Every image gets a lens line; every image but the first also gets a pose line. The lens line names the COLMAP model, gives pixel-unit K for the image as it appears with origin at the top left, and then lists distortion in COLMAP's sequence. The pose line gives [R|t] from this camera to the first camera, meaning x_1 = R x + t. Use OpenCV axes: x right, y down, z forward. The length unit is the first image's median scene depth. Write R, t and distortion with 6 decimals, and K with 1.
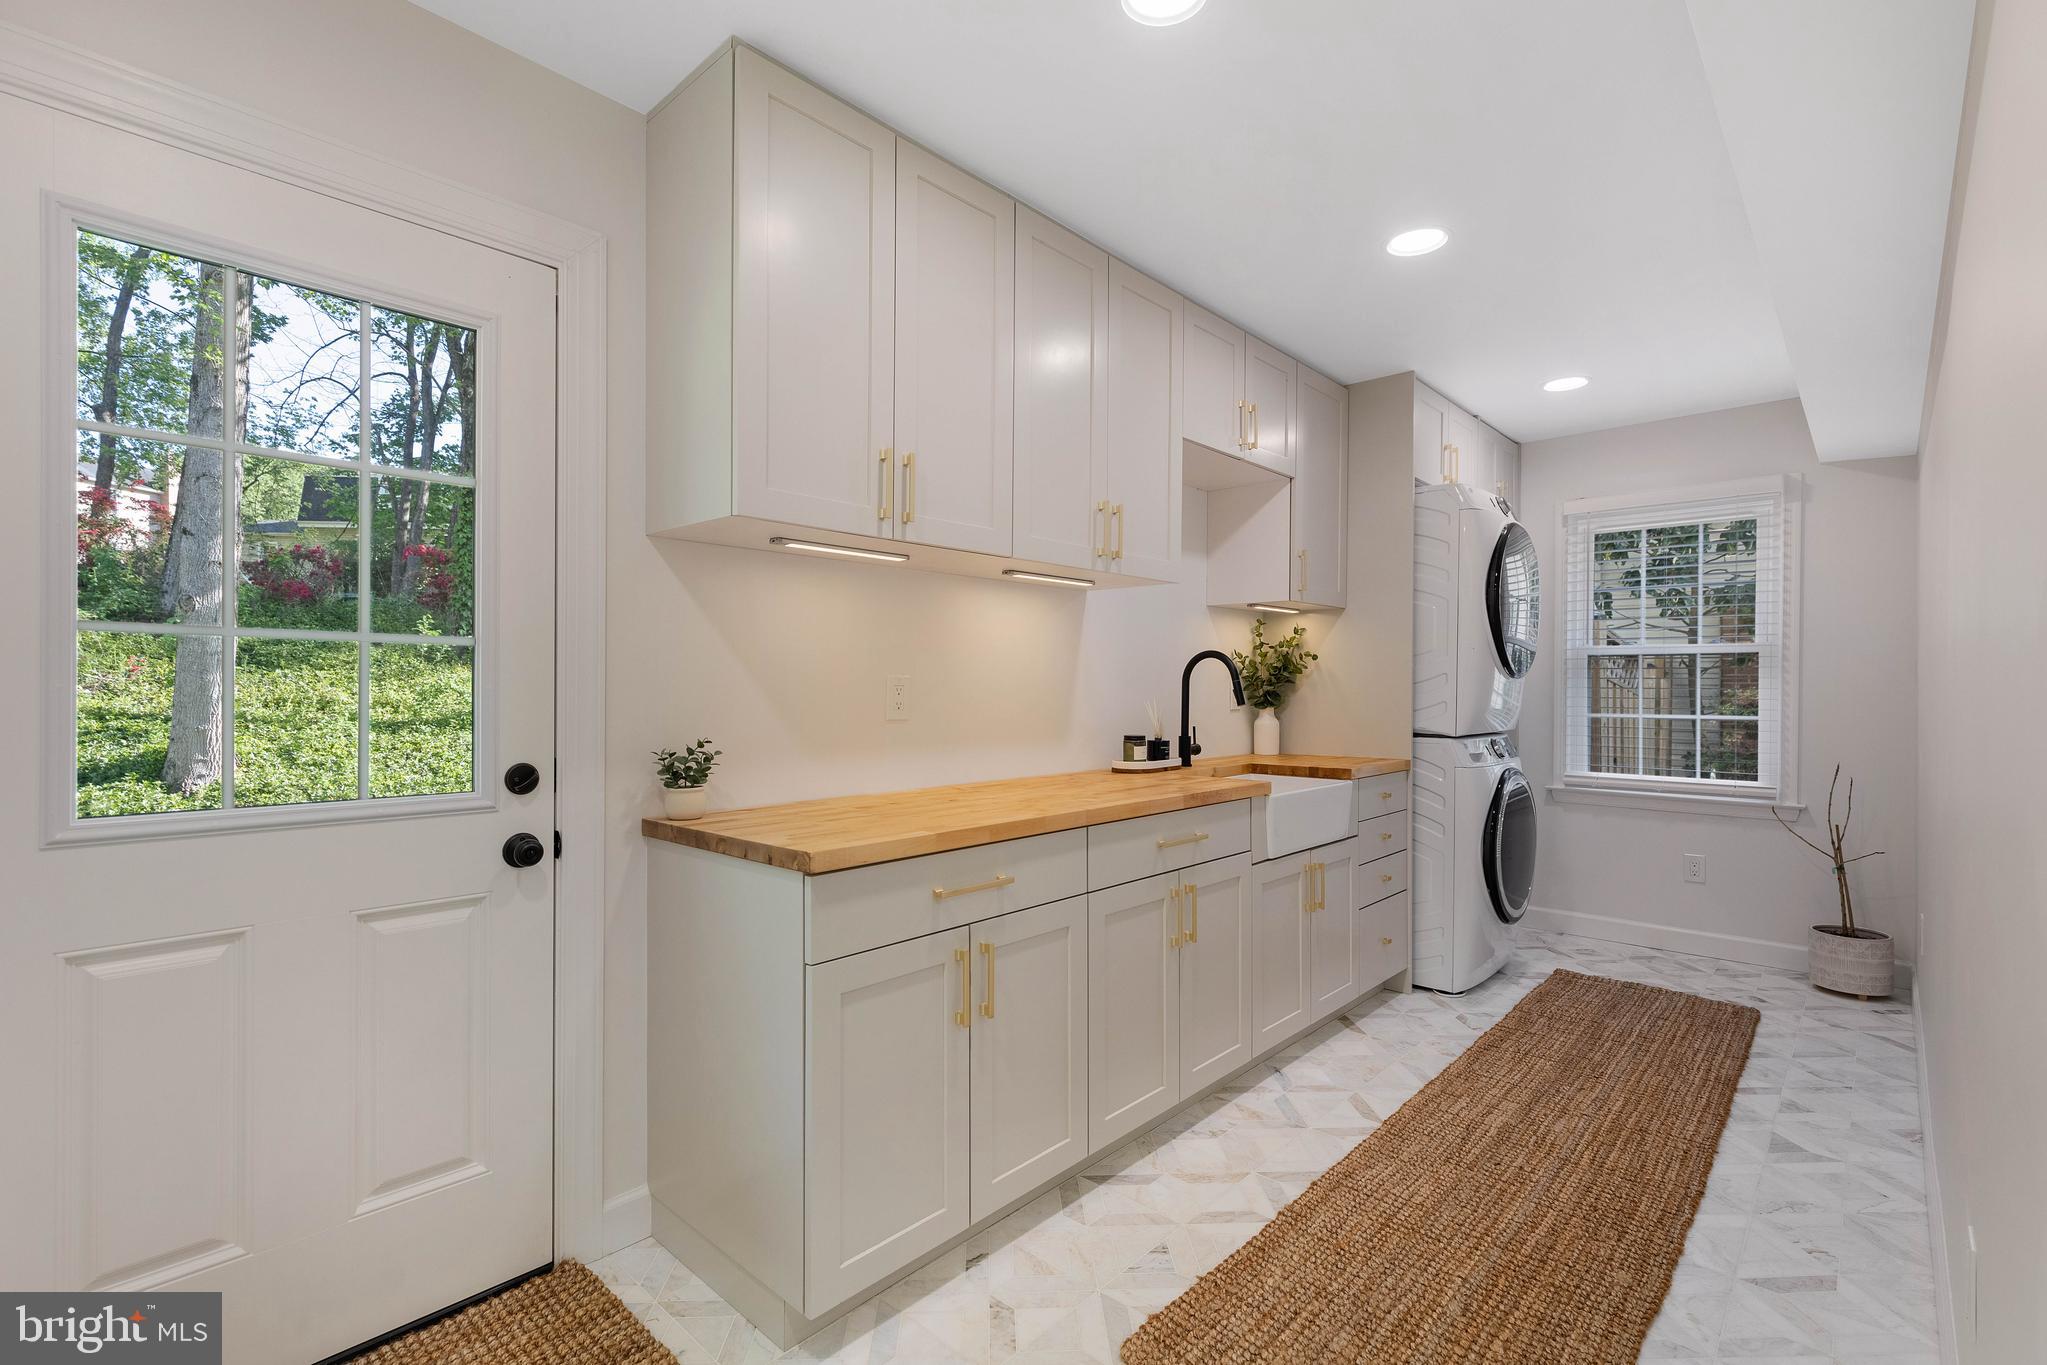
lens RADIAL K [[921.5, 0, 1029.0], [0, 921.5, 688.8], [0, 0, 1]] dist [0.005731, -0.000954]
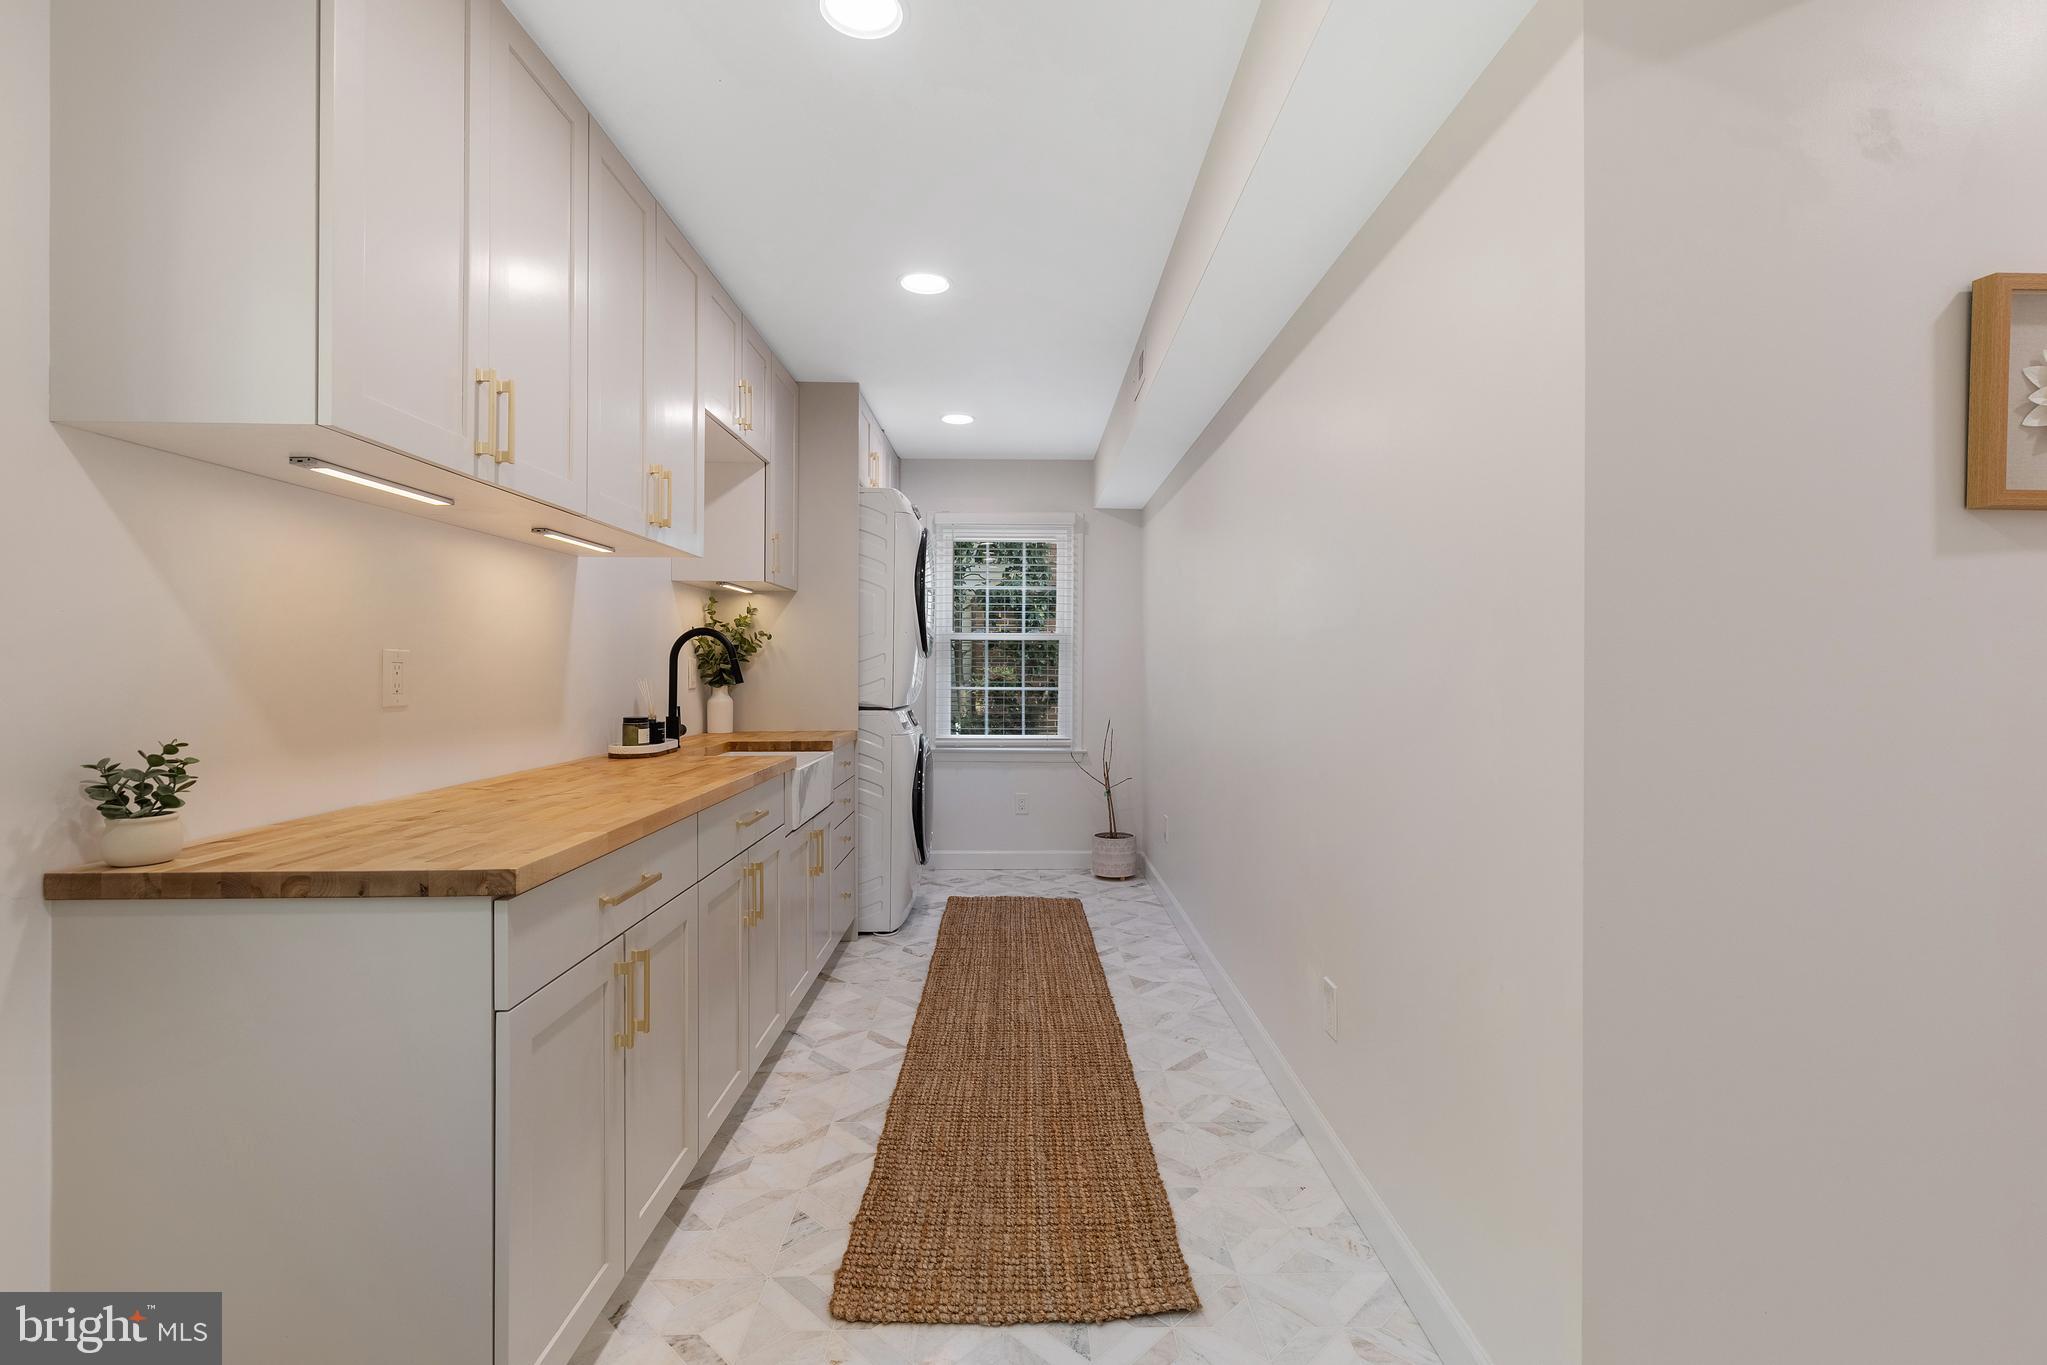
lens RADIAL K [[921.5, 0, 1030.9], [0, 921.5, 664.4], [0, 0, 1]] dist [0.005731, -0.000954]
pose [[0.724627, 0.002275, 0.689138, -0.276665], [0.000101, 0.999994, -0.003408, 0.001035], [-0.689142, 0.002539, 0.724622, 0.062917]]
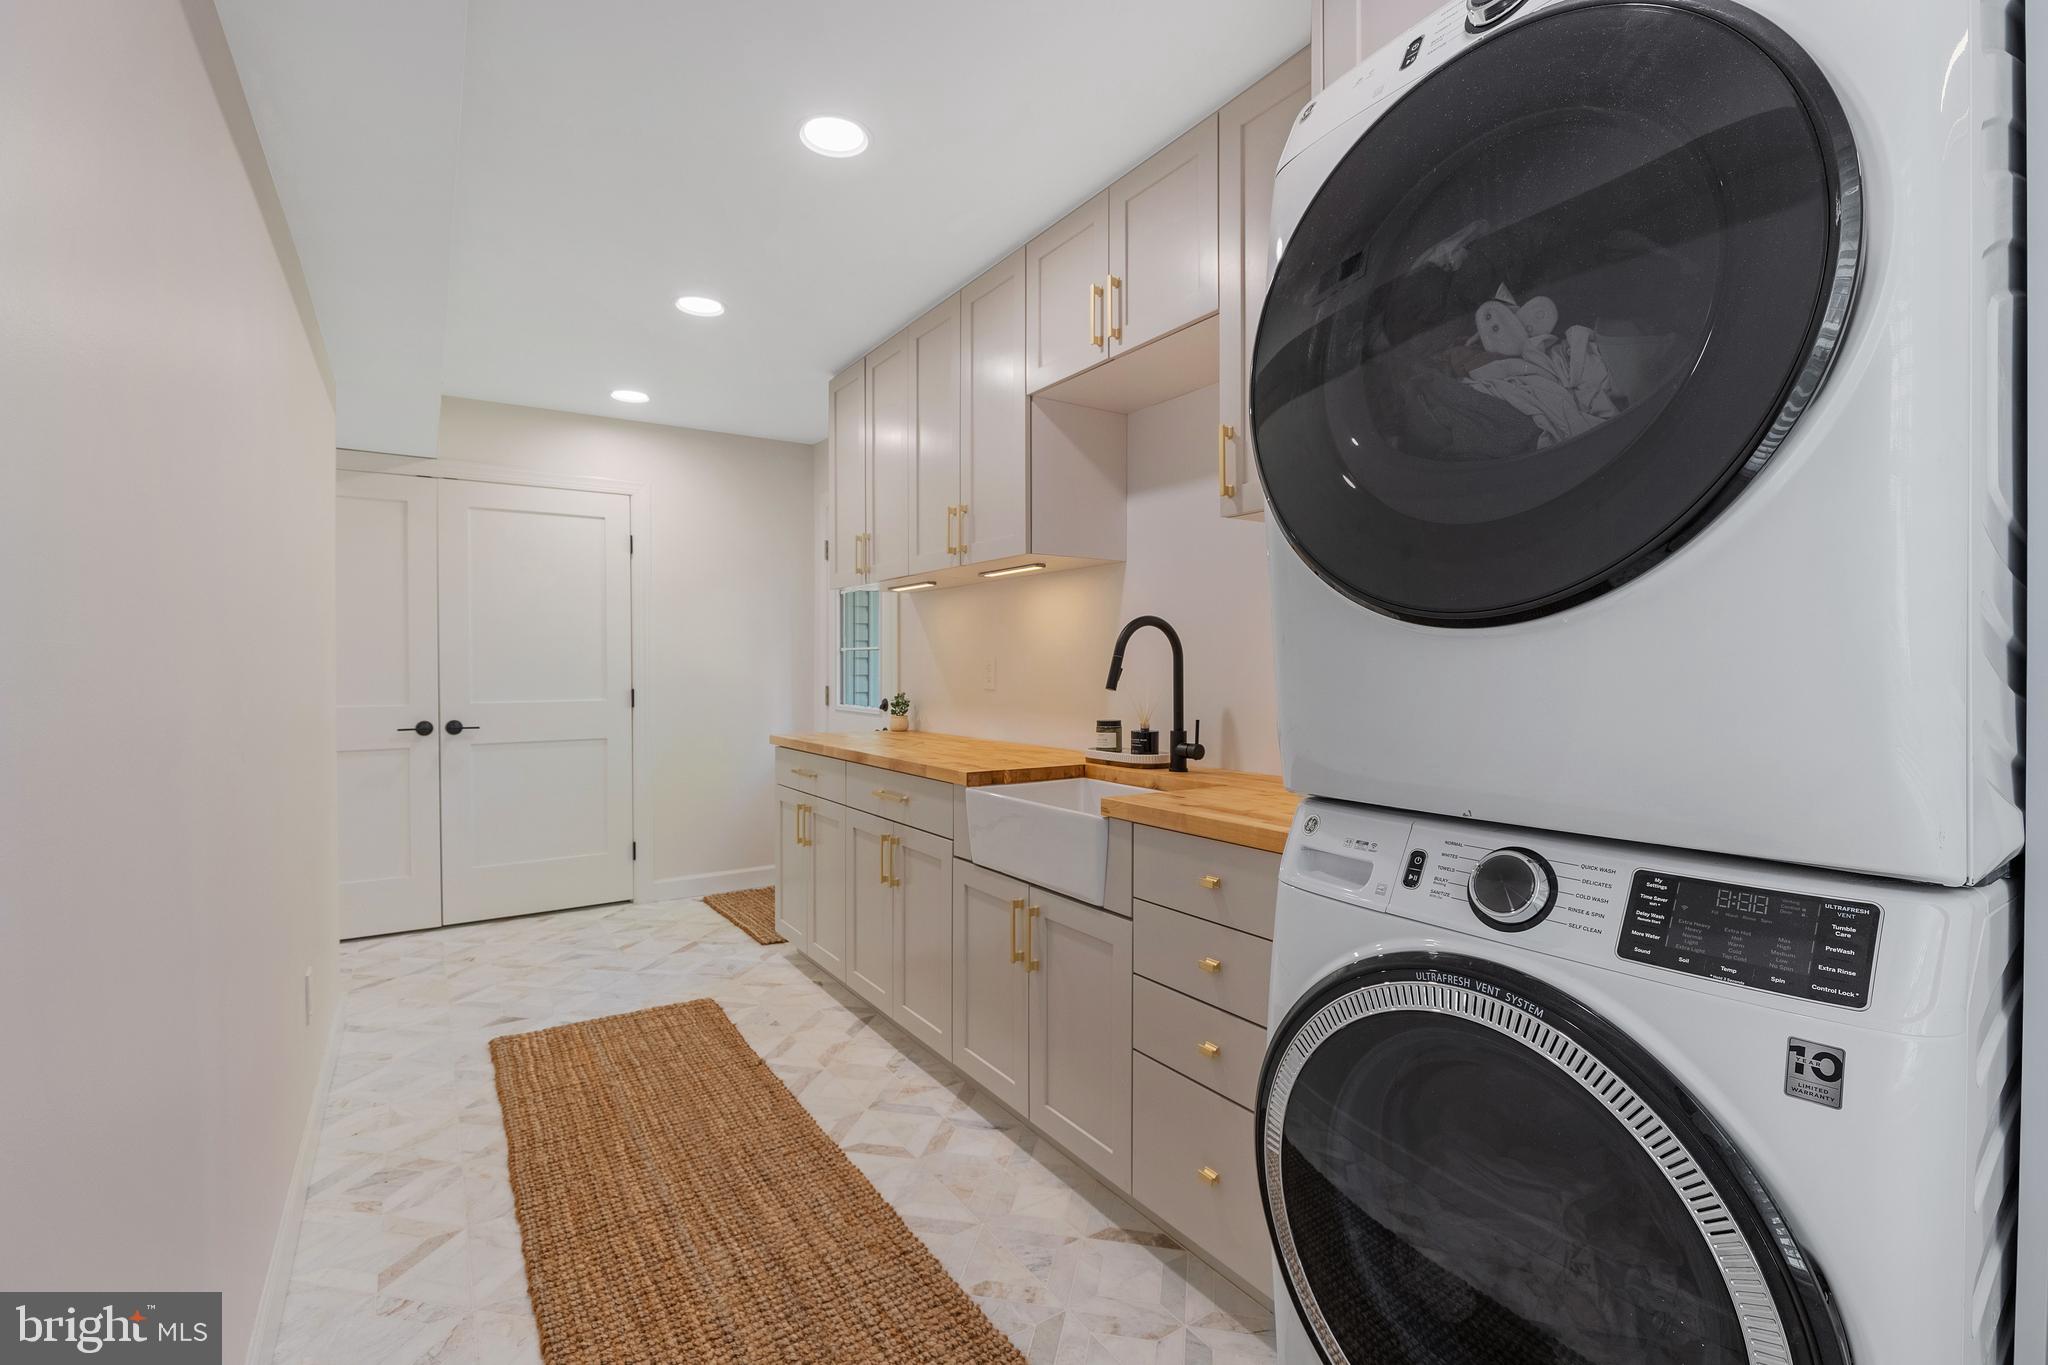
lens RADIAL K [[921.9, 0, 1032.4], [0, 921.9, 675.3], [0, 0, 1]] dist [0.005731, -0.000954]
pose [[-0.237731, 0.008585, -0.971293, 1.151164], [0.001075, 0.999963, 0.008575, -0.000016], [0.971331, 0.000995, -0.237731, 1.326407]]
